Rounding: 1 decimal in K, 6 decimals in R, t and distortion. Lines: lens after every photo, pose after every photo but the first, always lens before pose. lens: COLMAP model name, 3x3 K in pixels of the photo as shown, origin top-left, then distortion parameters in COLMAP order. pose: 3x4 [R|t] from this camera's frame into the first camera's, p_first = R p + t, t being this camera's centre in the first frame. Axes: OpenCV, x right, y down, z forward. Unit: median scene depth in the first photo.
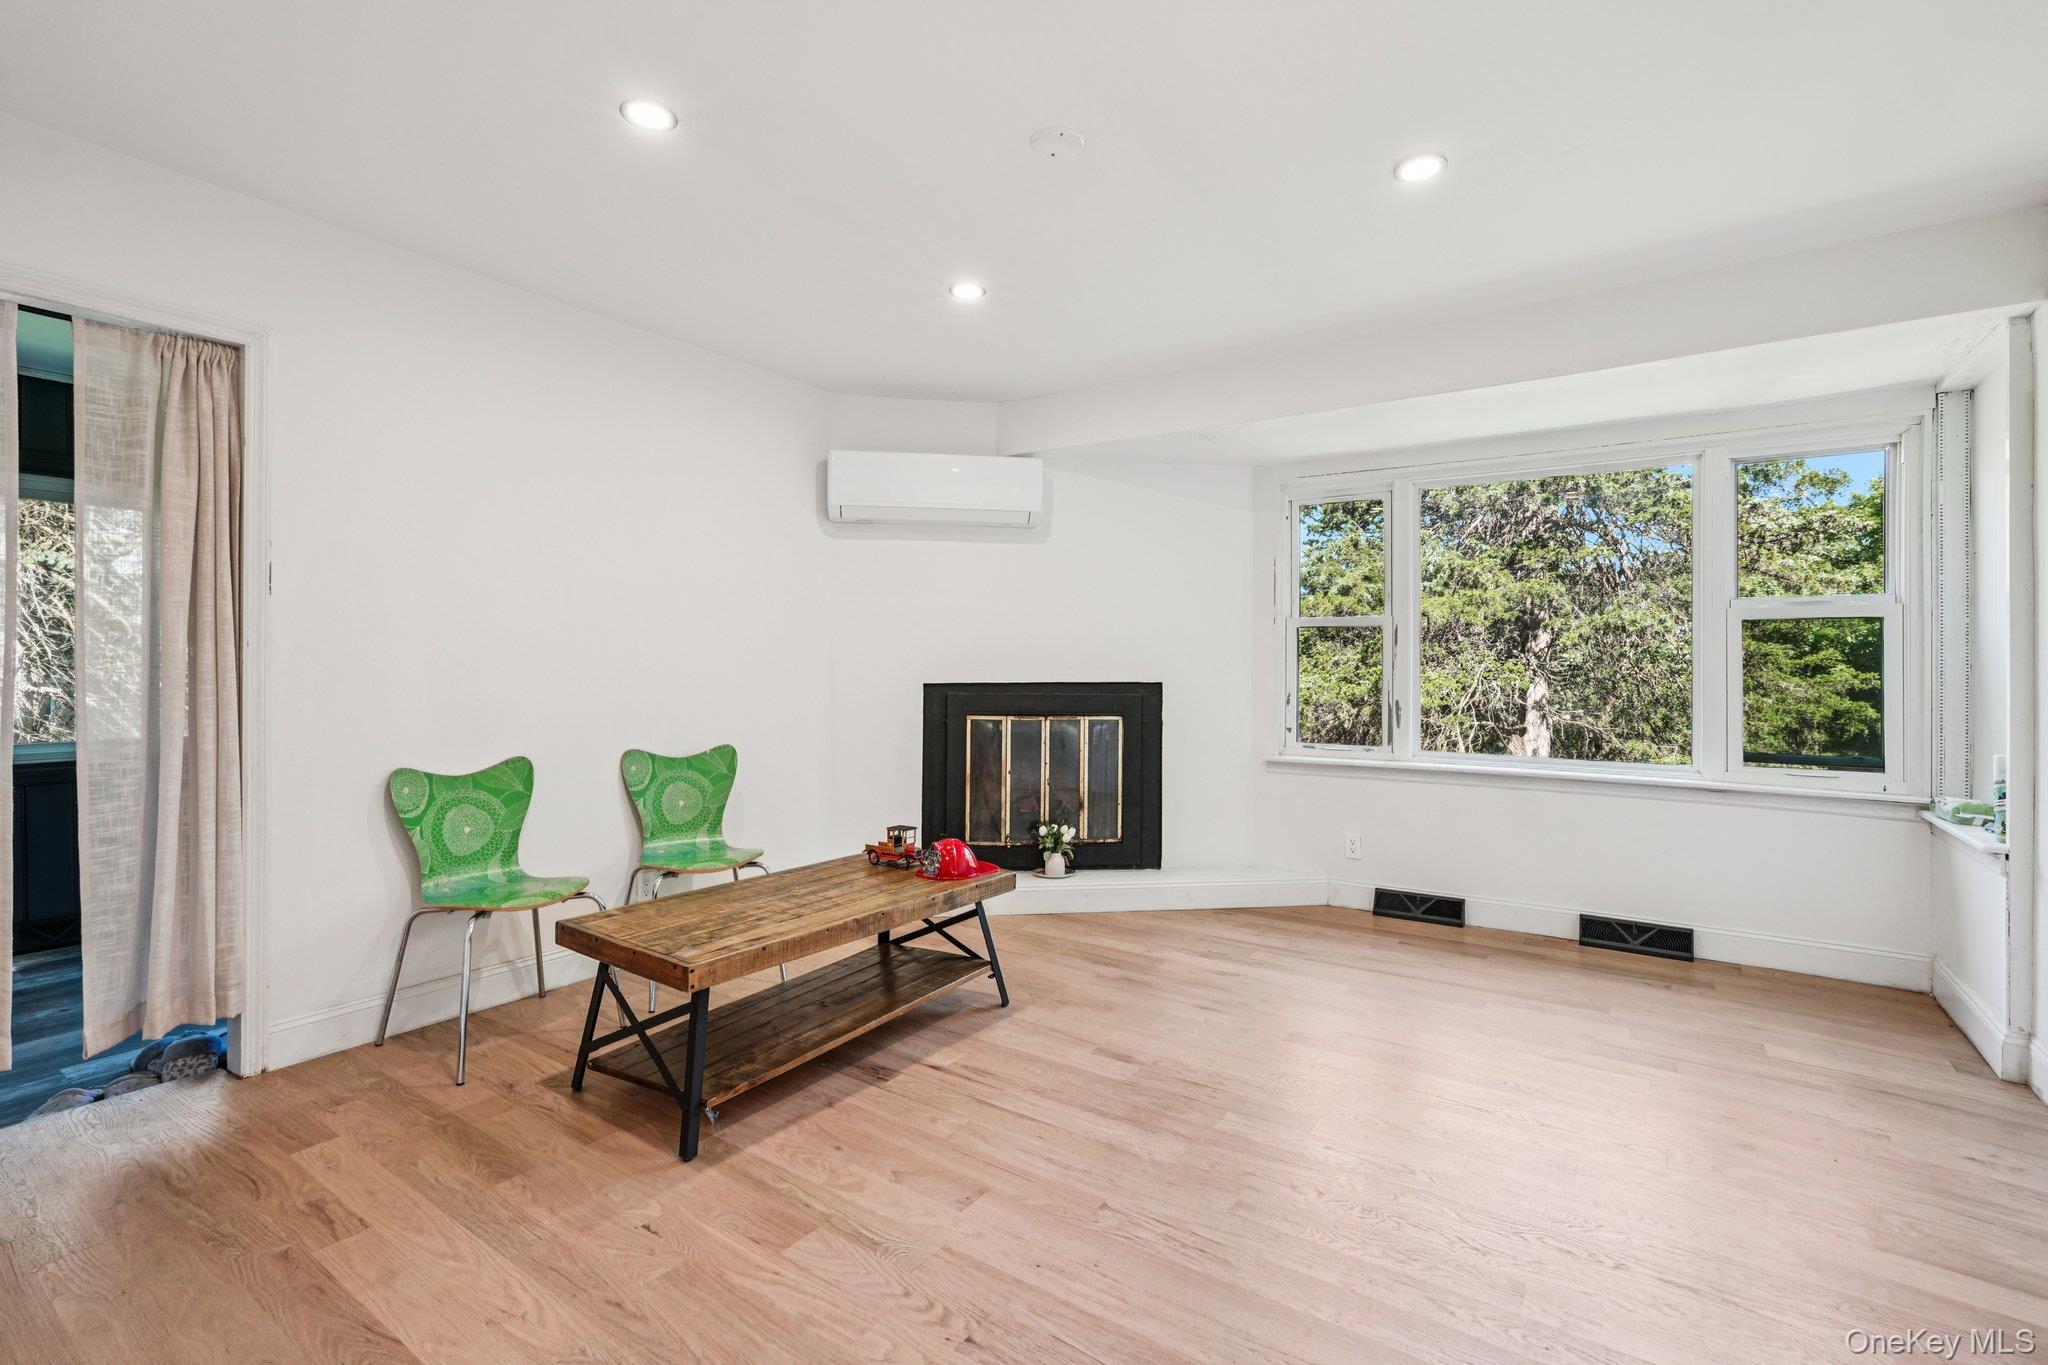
lens RADIAL K [[877.1, 0, 1026.6], [0, 877.1, 673.2], [0, 0, 1]] dist [0.001132, 0.000201]
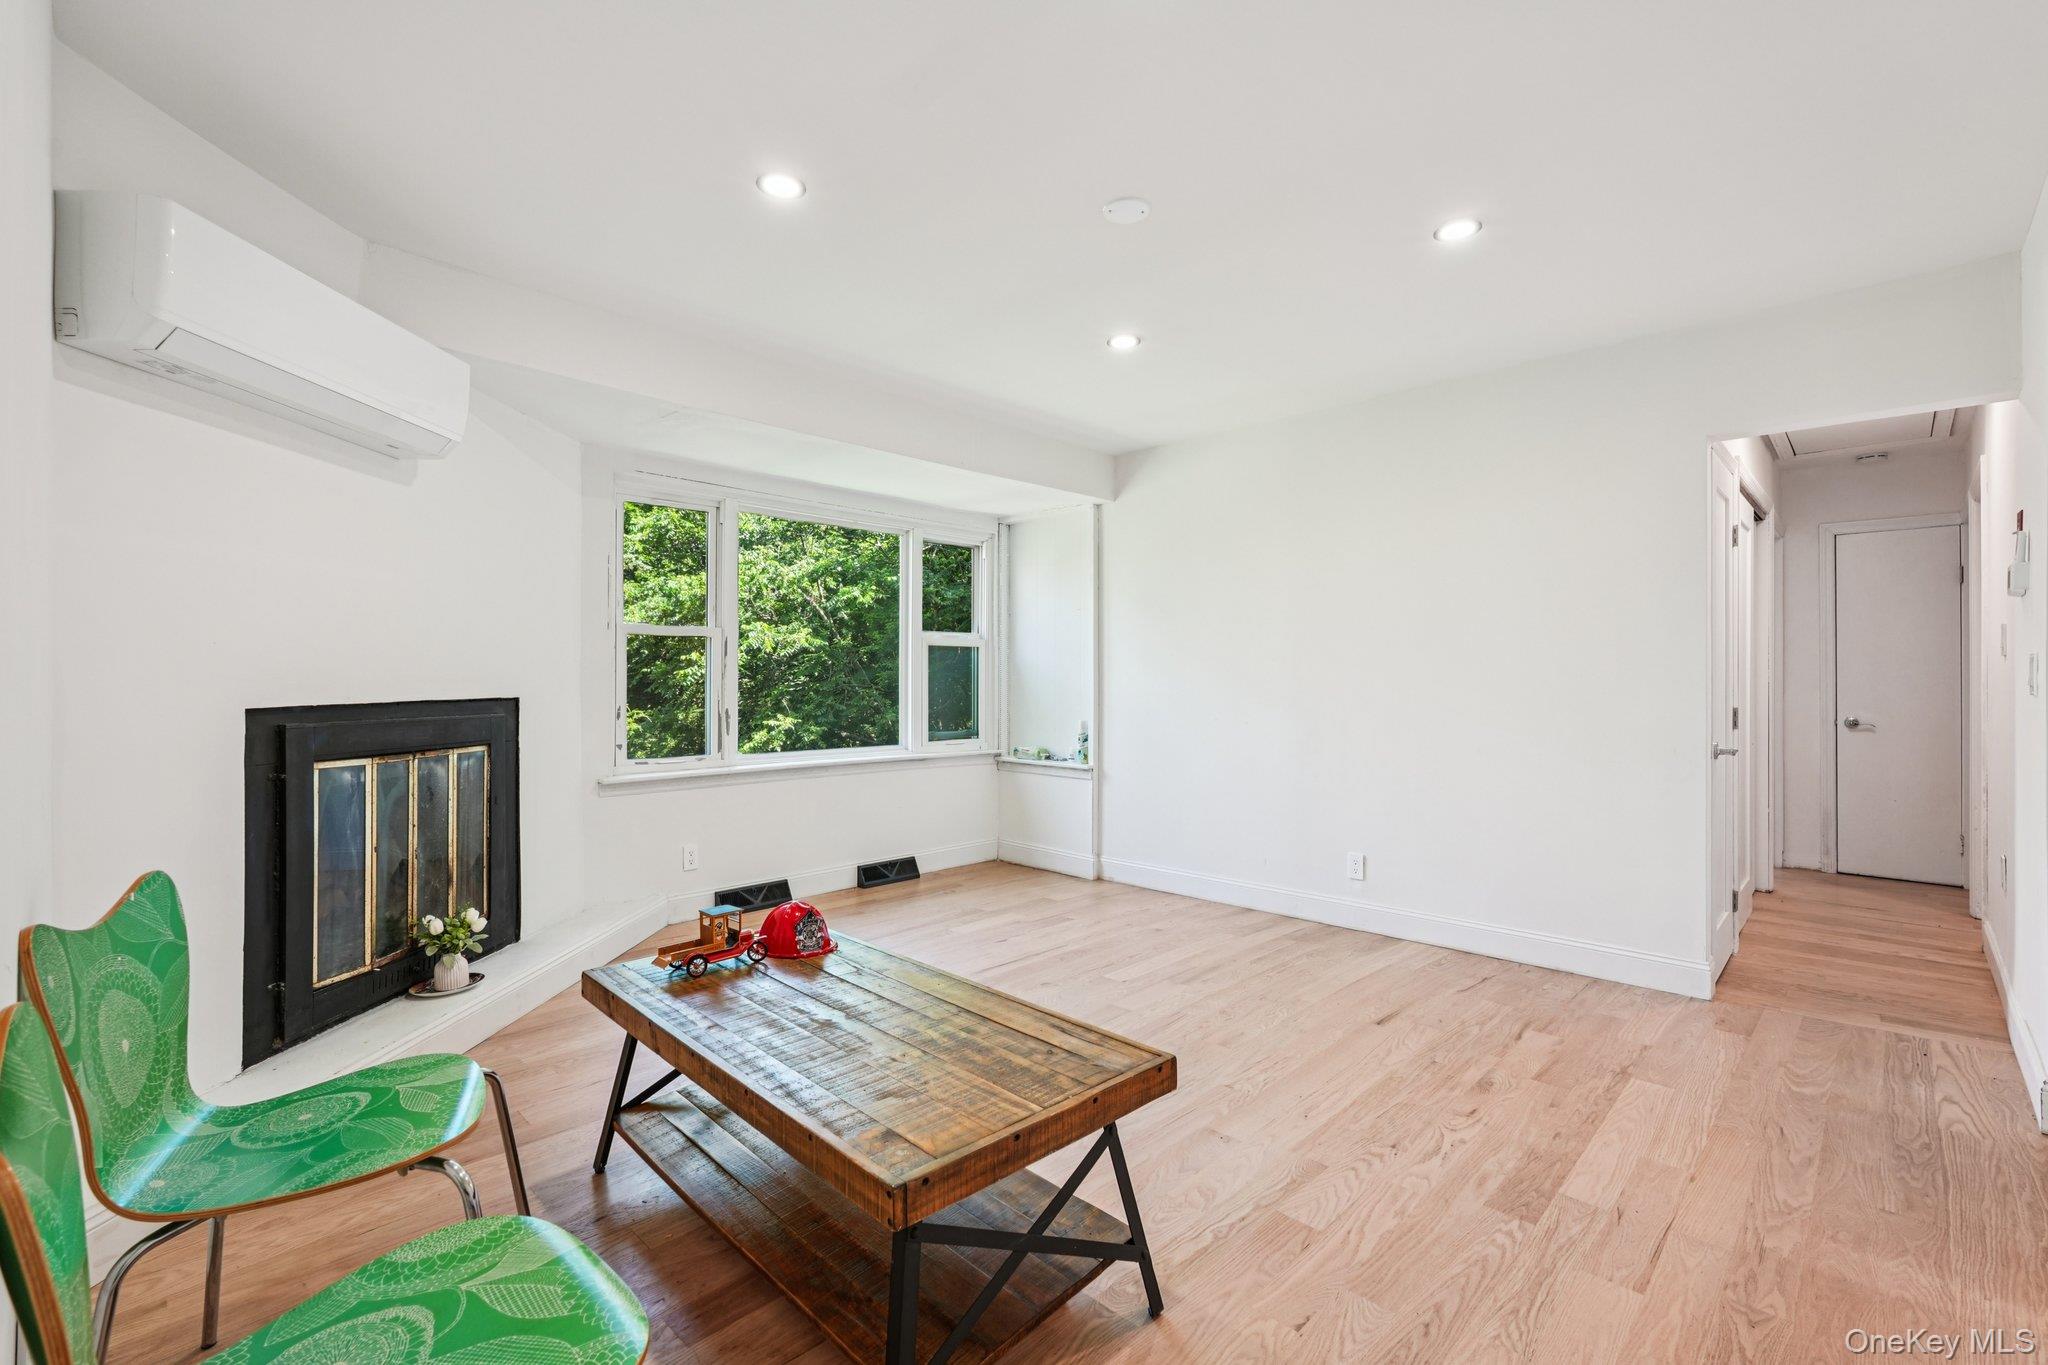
lens RADIAL K [[877.1, 0, 1026.6], [0, 877.1, 673.2], [0, 0, 1]] dist [0.001132, 0.000201]
pose [[0.197094, 0.004320, 0.980375, -0.541778], [0.007041, 0.999958, -0.005822, -0.003430], [-0.980359, 0.008050, 0.197055, 0.441523]]
